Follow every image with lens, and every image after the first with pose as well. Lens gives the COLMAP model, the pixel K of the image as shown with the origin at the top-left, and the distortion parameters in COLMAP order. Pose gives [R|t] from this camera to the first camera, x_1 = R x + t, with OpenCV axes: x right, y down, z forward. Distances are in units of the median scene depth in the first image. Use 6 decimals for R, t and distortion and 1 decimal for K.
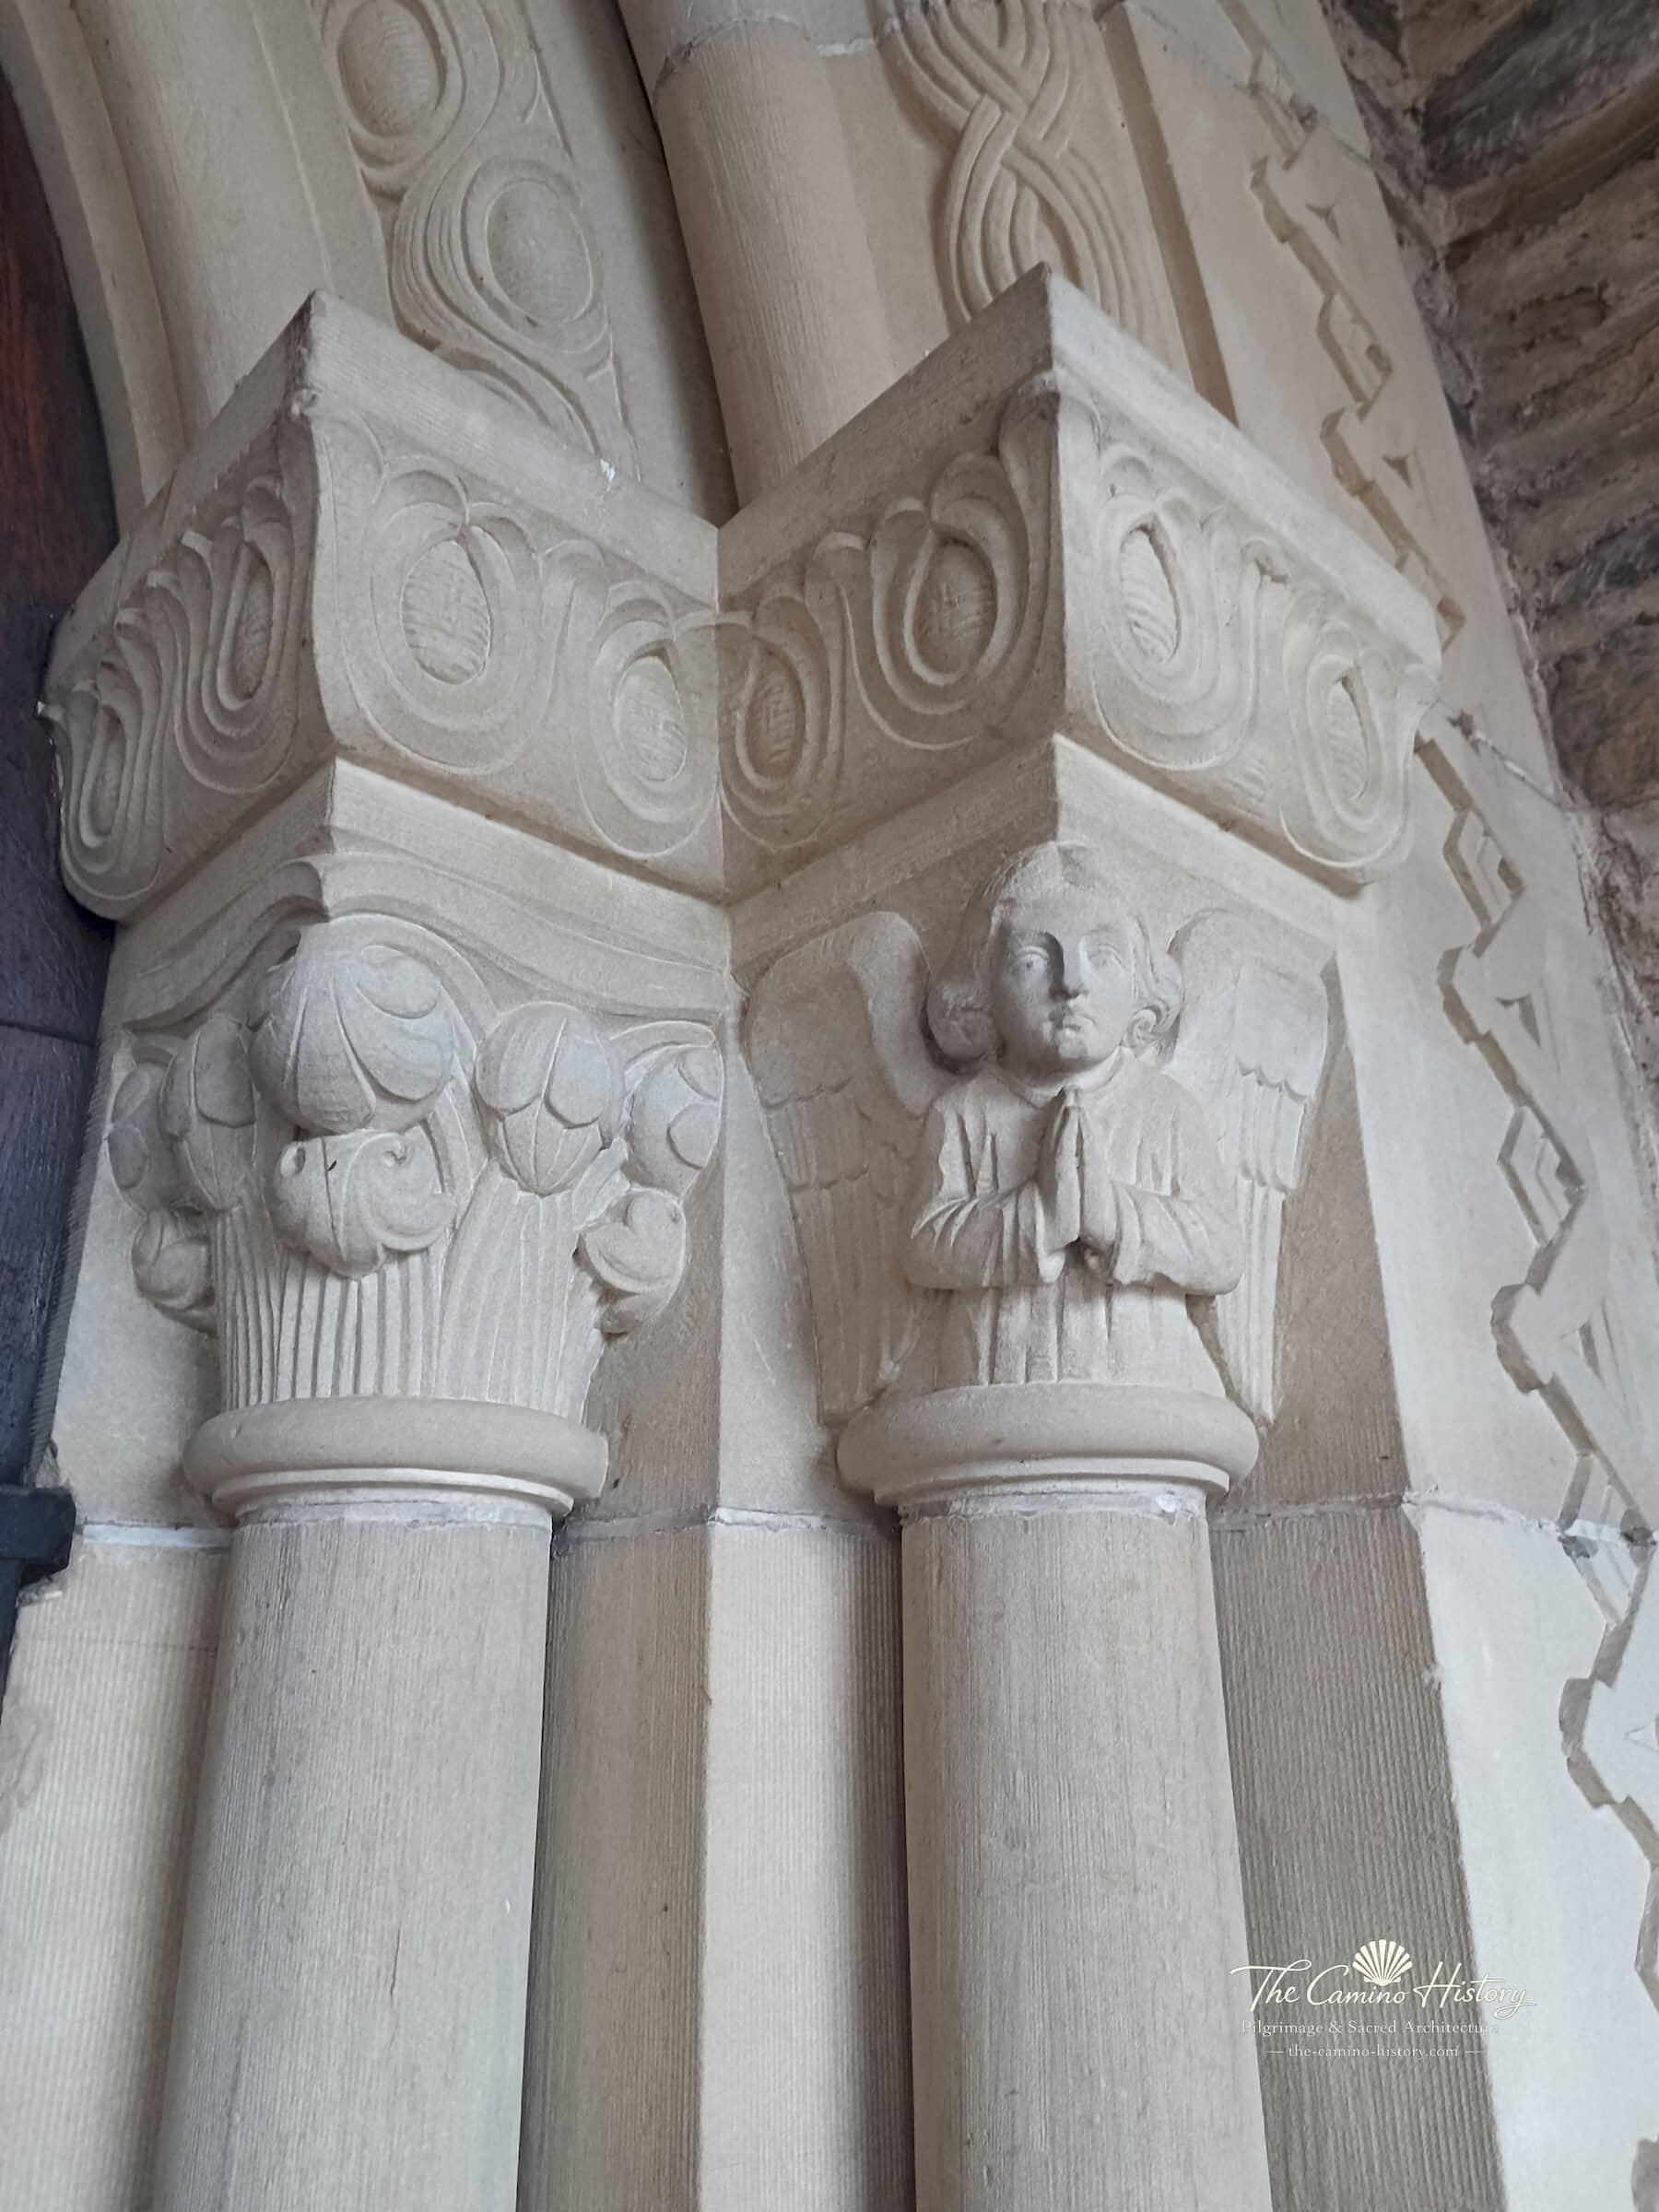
lens RADIAL K [[1673.4, 0, 832.1], [0, 1673.4, 1090.4], [0, 0, 1]] dist [0.092679, -0.122276]
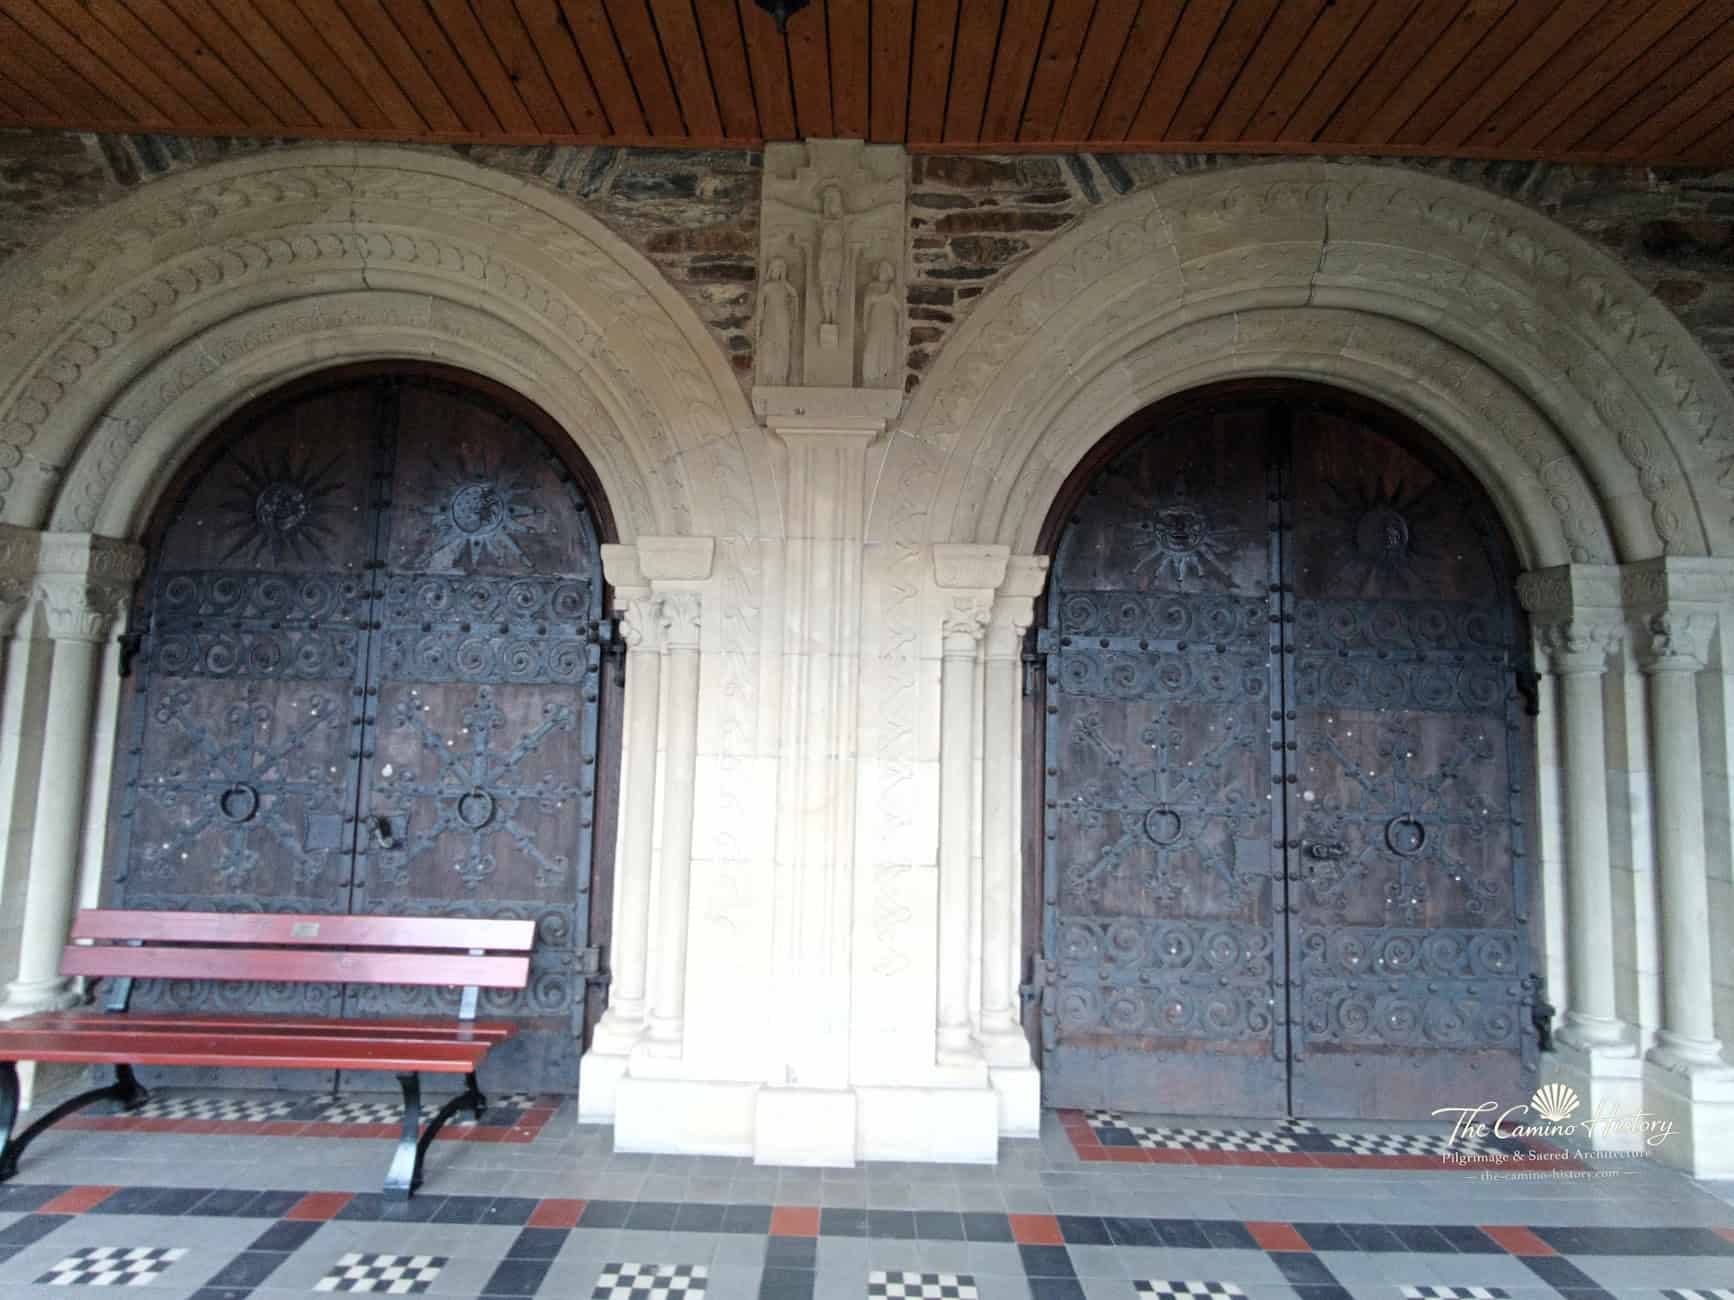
lens RADIAL K [[804.5, 0, 867.0], [0, 804.5, 650.0], [0, 0, 1]] dist [0.015228, -0.000088]
pose [[0.709324, -0.022586, -0.704520, 0.157641], [0.191230, 0.968169, 0.161495, -1.572787], [0.678447, -0.249278, 0.691065, -5.499743]]
